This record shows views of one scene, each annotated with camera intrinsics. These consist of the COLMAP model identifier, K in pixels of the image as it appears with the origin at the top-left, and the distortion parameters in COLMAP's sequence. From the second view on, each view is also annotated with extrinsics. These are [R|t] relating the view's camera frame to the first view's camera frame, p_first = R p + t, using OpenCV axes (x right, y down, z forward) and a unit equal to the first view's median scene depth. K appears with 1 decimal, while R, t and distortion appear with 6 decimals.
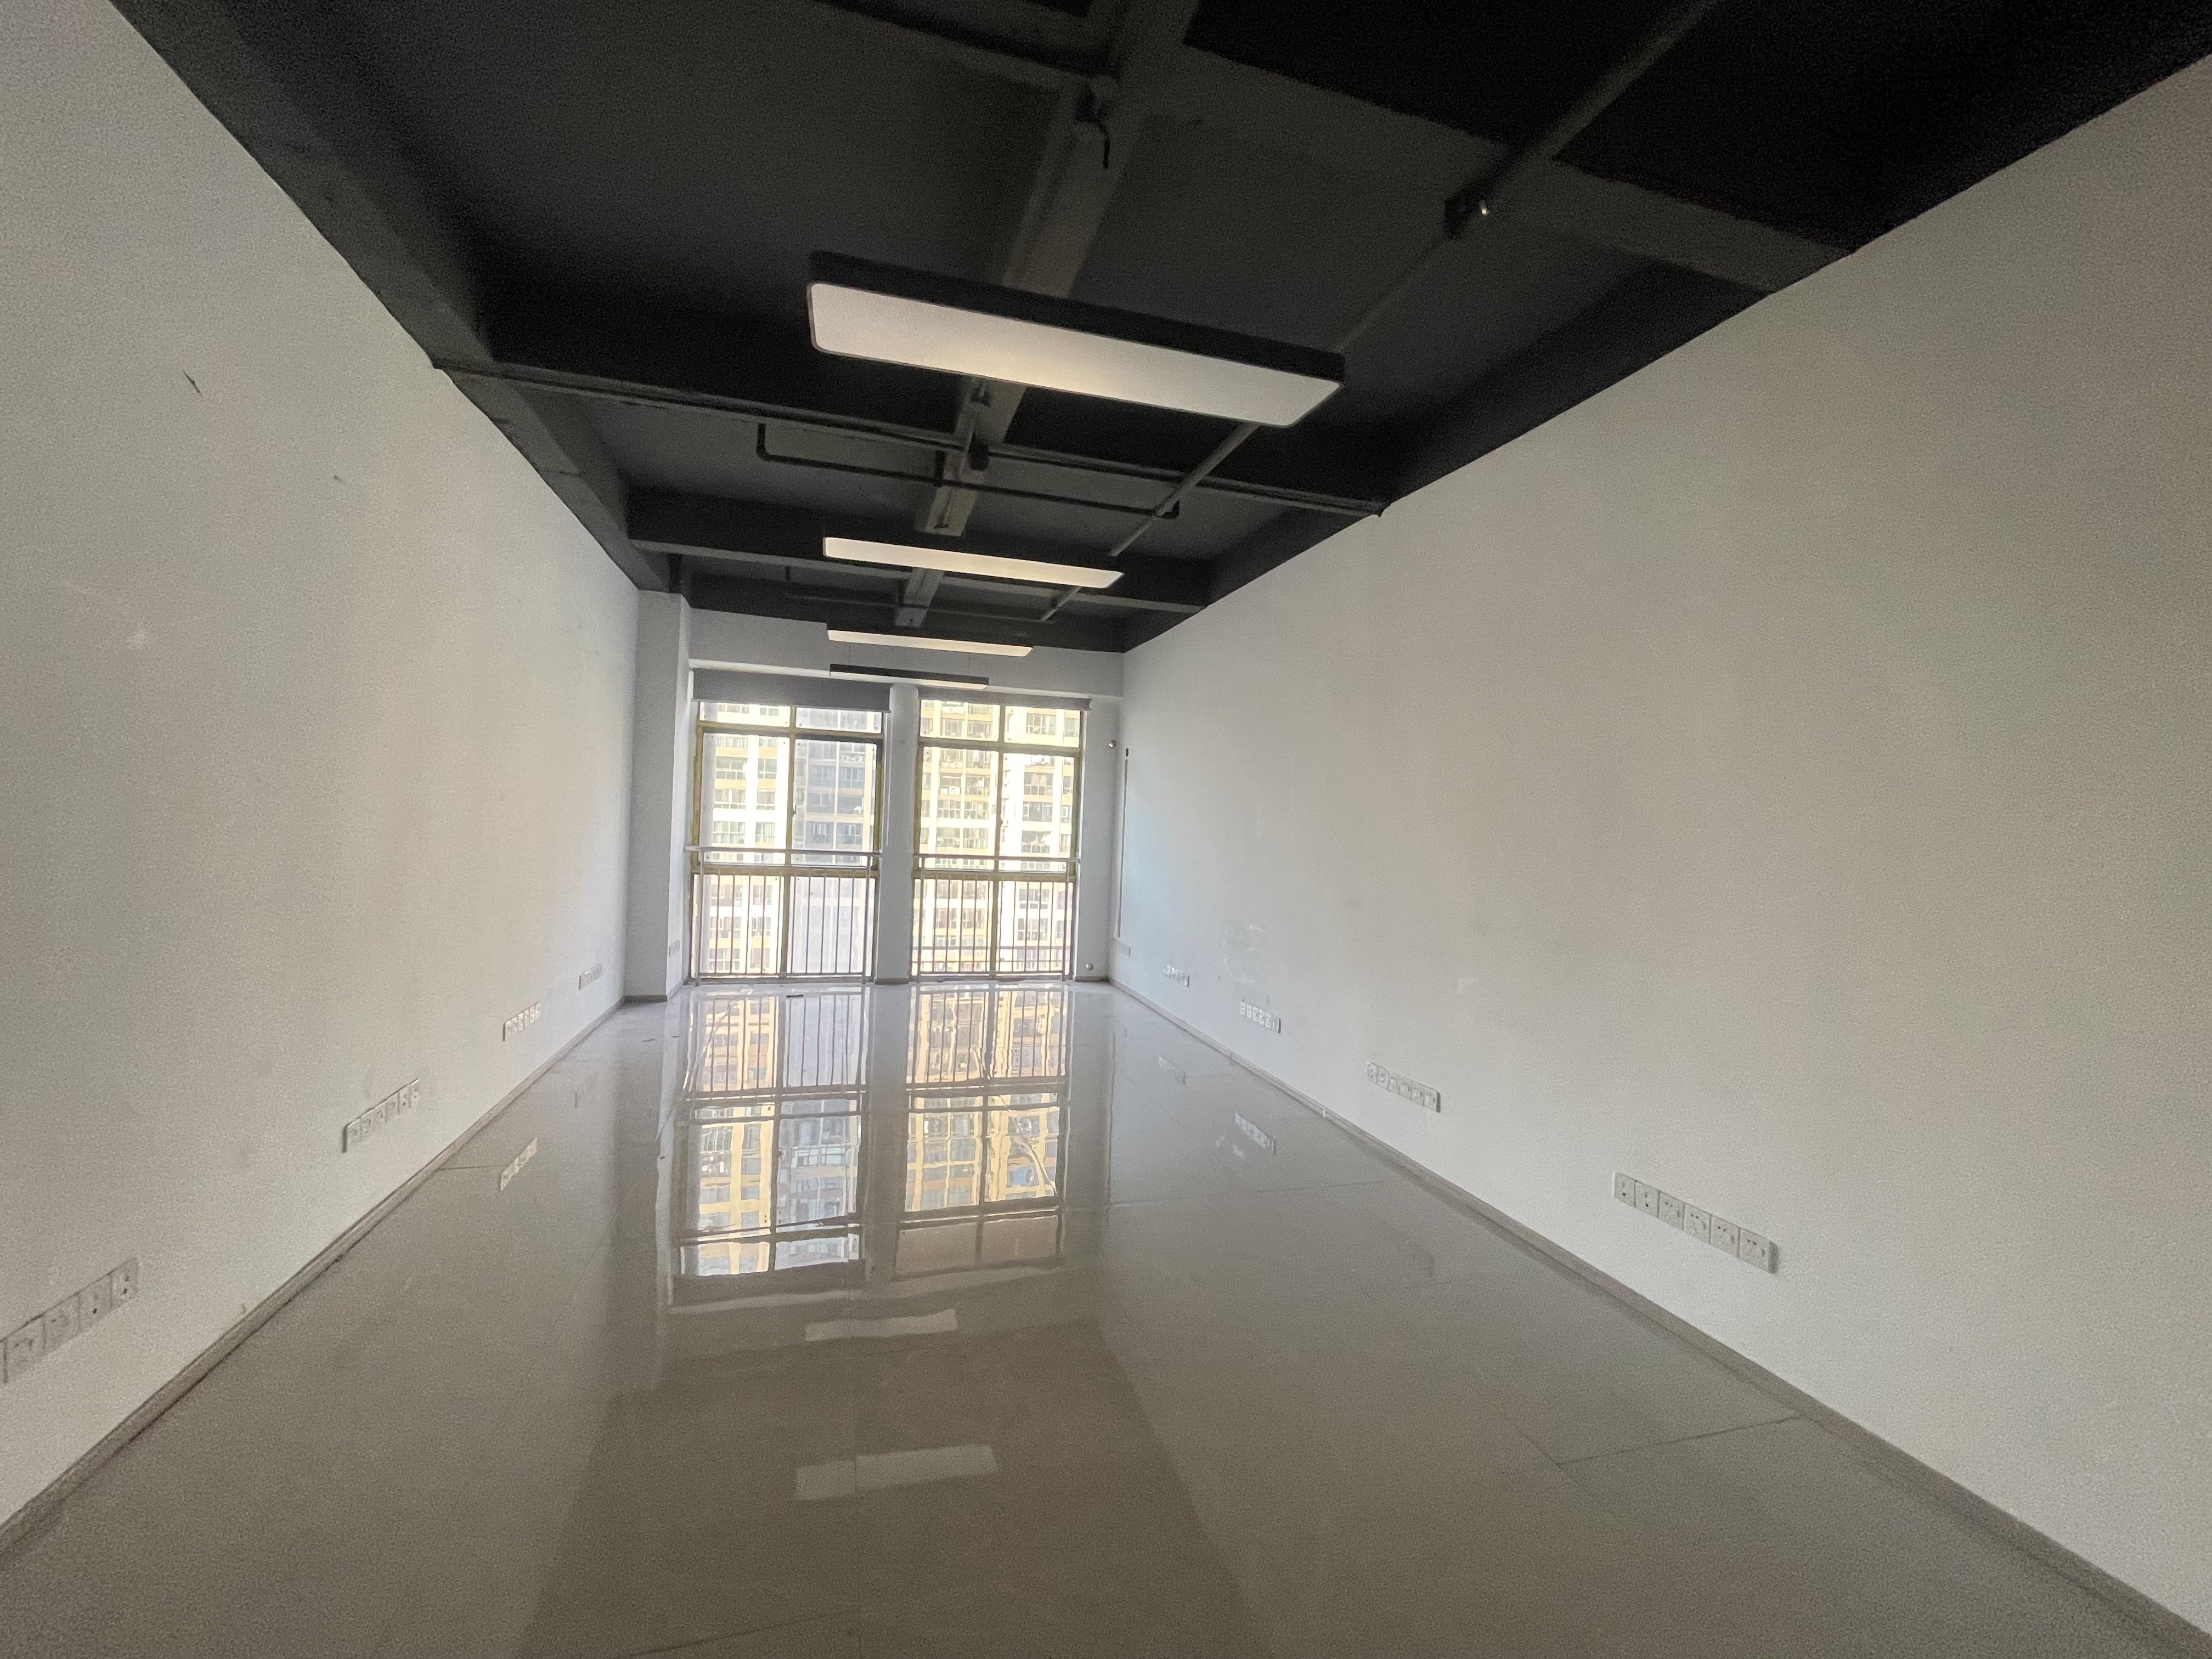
lens RADIAL K [[893.6, 0, 1110.5], [0, 893.6, 830.4], [0, 0, 1]] dist [-0.001705, 0.000181]
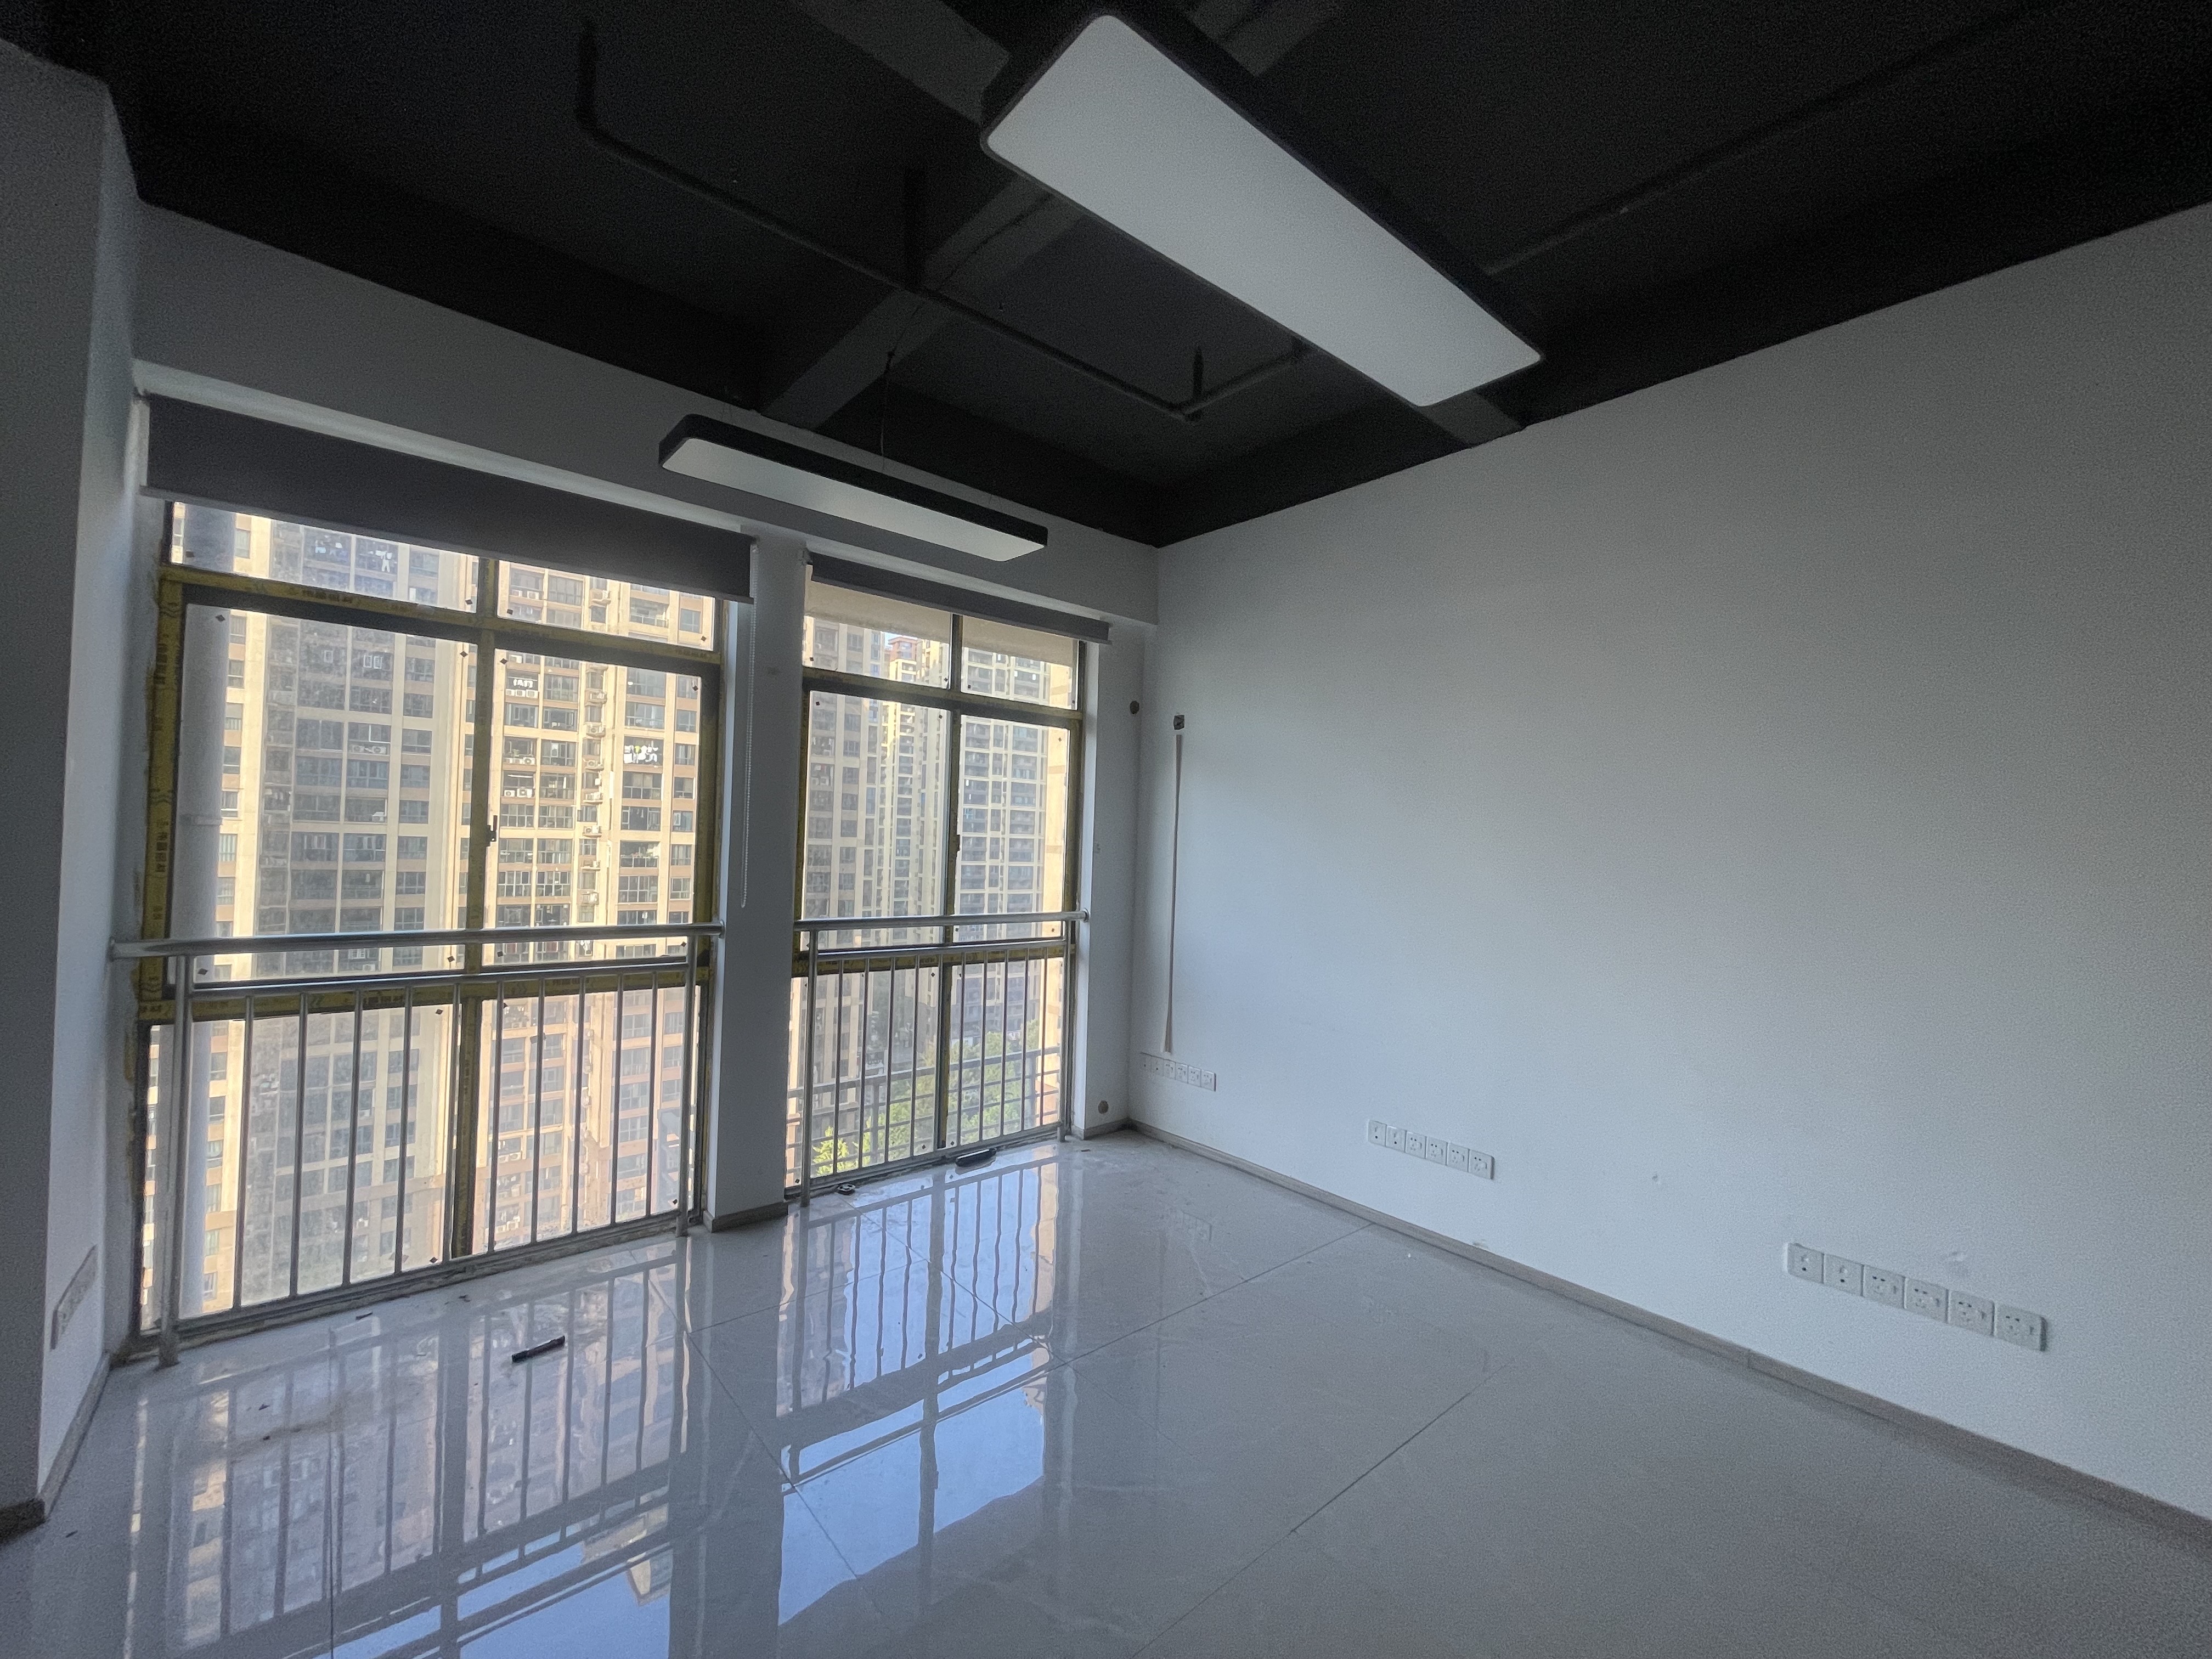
lens RADIAL K [[893.6, 0, 1100.9], [0, 893.6, 834.1], [0, 0, 1]] dist [-0.001705, 0.000181]
pose [[0.914666, -0.008141, 0.404128, -0.254117], [0.009147, 0.999958, -0.000558, -0.016656], [-0.404107, 0.004207, 0.914702, 0.509156]]
